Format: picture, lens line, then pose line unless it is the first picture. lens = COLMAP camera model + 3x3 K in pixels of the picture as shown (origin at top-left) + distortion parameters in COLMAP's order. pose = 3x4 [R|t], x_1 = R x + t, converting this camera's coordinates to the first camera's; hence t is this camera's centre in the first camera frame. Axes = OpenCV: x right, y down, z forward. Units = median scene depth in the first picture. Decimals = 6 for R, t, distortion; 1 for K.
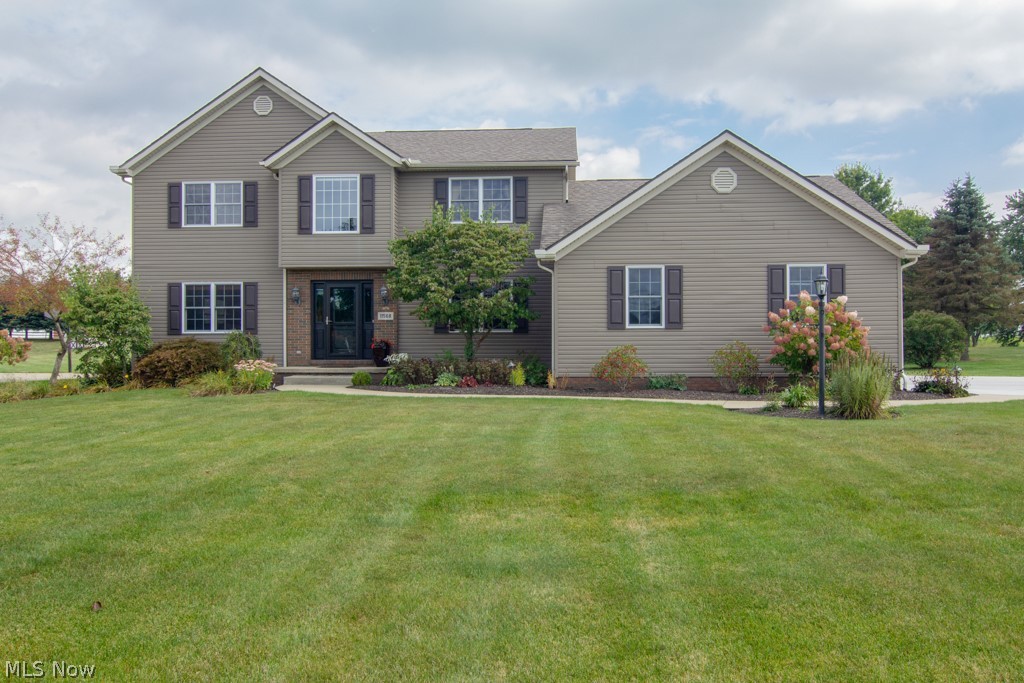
lens RADIAL K [[755.3, 0, 512.0], [0, 755.3, 341.5], [0, 0, 1]] dist [-0.006224, -0.001061]
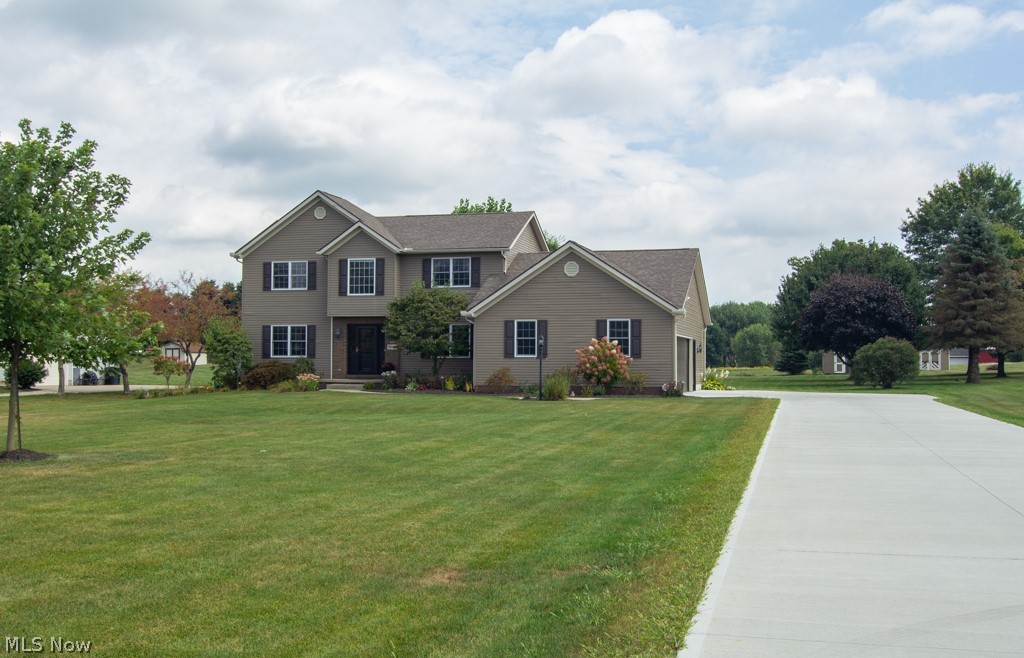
lens RADIAL K [[1167.2, 0, 512.0], [0, 1167.2, 329.0], [0, 0, 1]] dist [-0.008496, -0.004879]
pose [[0.975835, 0.000416, -0.218509, 0.614925], [-0.005437, 0.999735, -0.022374, -0.018501], [0.218442, 0.023022, 0.975578, -1.329992]]
